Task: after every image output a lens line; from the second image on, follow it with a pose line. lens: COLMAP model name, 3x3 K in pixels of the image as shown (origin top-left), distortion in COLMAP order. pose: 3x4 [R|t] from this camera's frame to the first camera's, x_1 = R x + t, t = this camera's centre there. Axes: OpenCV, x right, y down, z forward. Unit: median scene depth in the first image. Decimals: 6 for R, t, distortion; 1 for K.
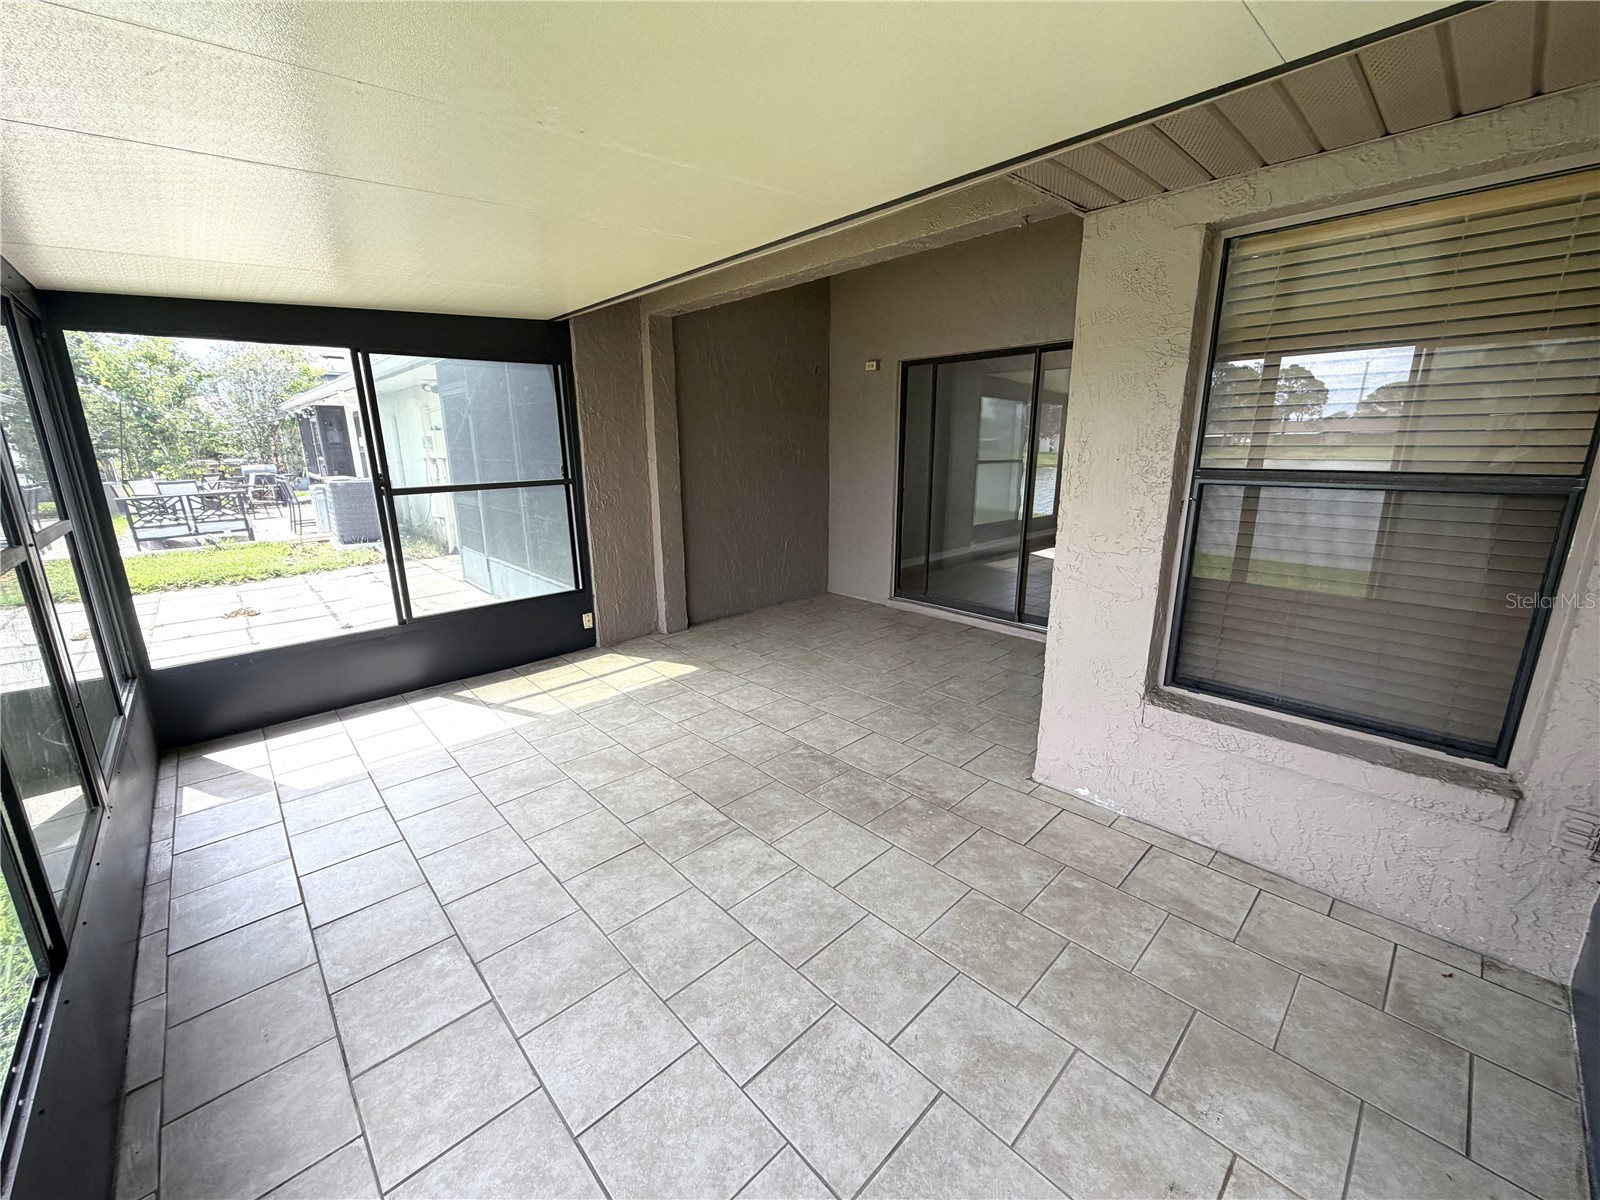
lens RADIAL K [[641.2, 0, 801.6], [0, 641.2, 597.4], [0, 0, 1]] dist [0.001427, 0.000051]
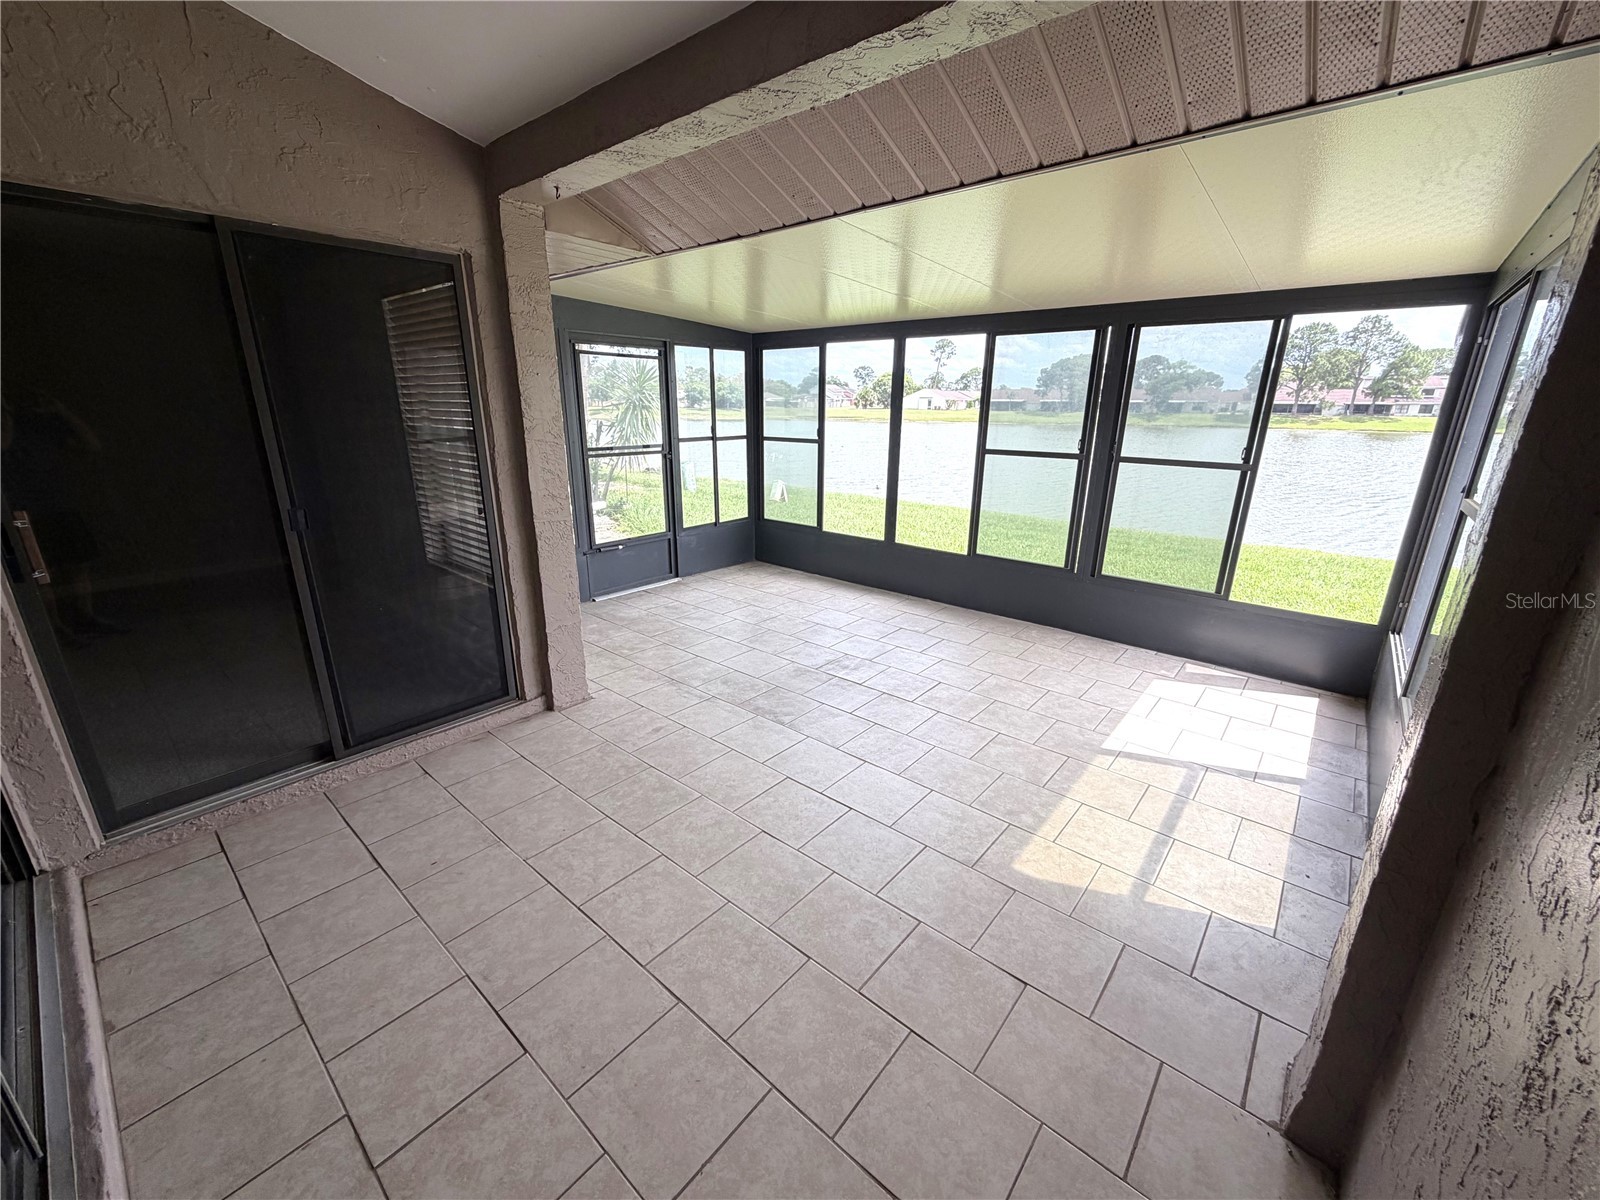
lens RADIAL K [[641.2, 0, 795.2], [0, 641.2, 599.6], [0, 0, 1]] dist [0.001427, 0.000051]
pose [[-0.994402, 0.034659, -0.099816, 0.078447], [-0.021746, 0.857320, 0.514325, -0.444082], [0.103400, 0.513616, -0.851767, 1.722745]]
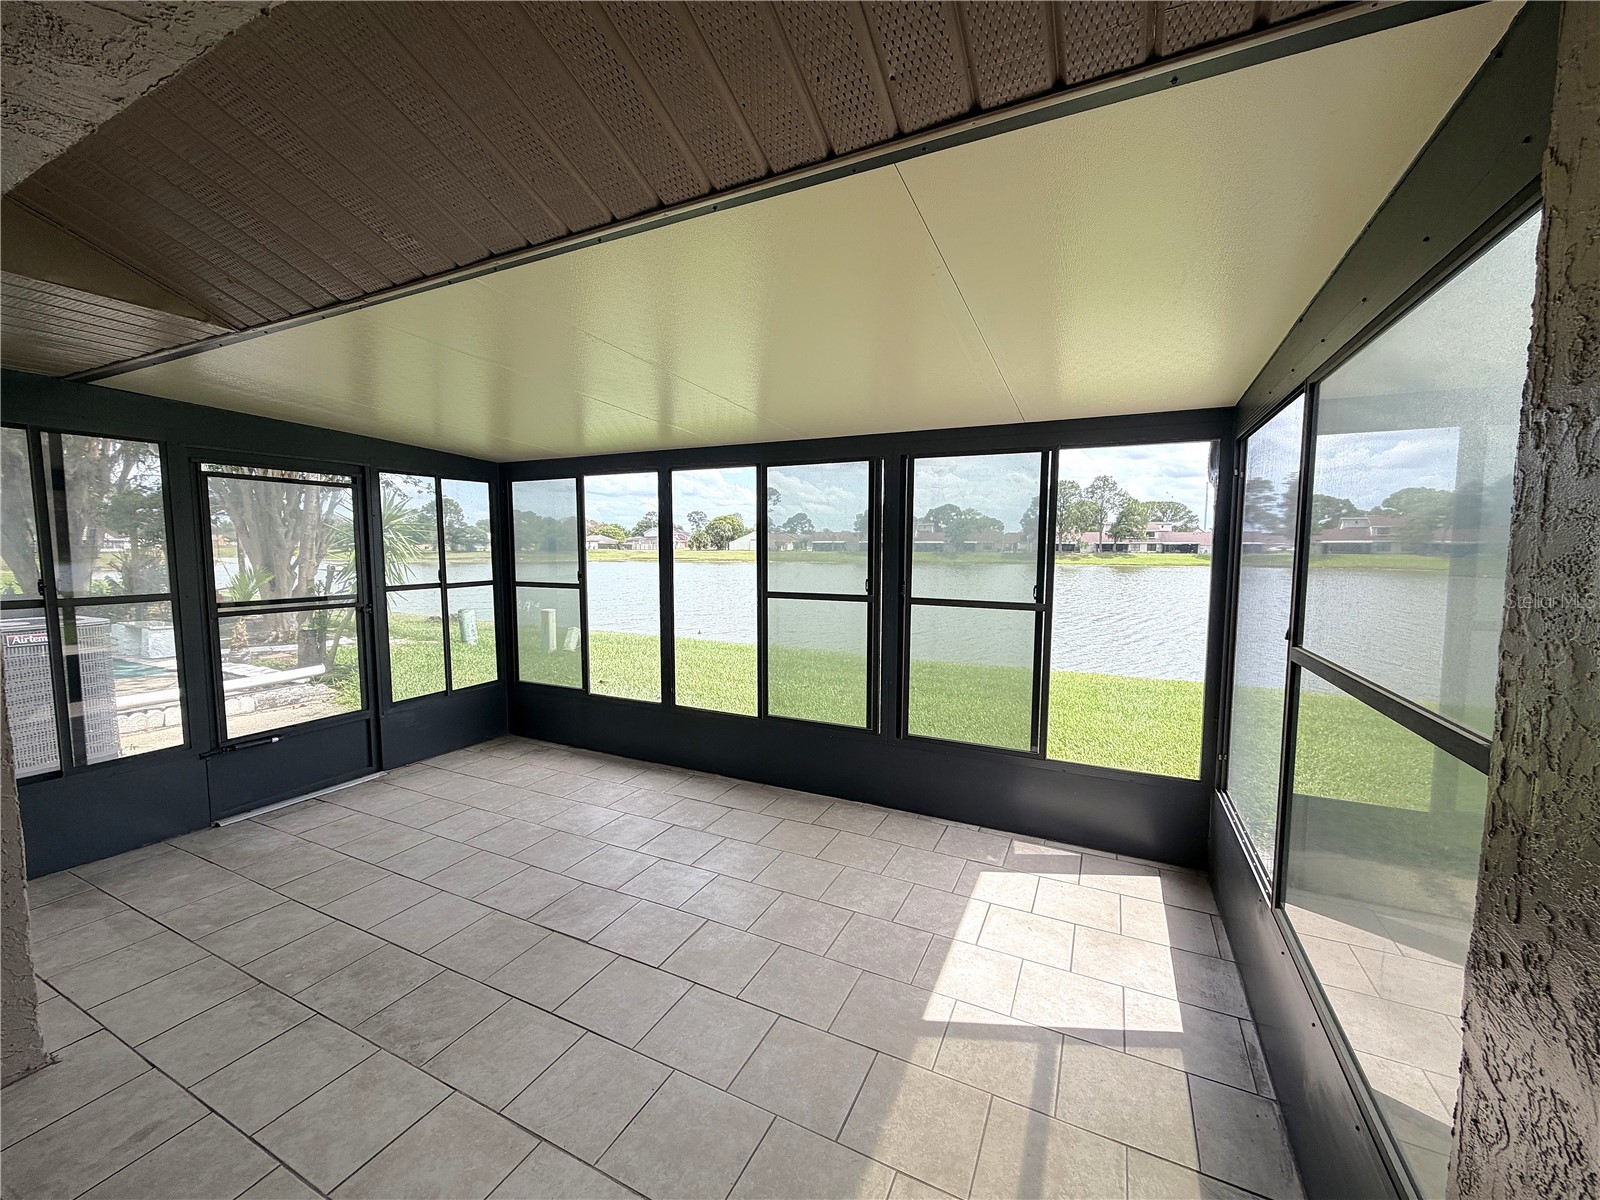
lens RADIAL K [[641.2, 0, 797.3], [0, 641.2, 595.8], [0, 0, 1]] dist [0.001427, 0.000051]
pose [[-0.936111, 0.036883, -0.349766, -0.125407], [-0.076183, 0.949611, 0.304032, -0.373199], [0.343356, 0.311254, -0.886131, 1.476439]]
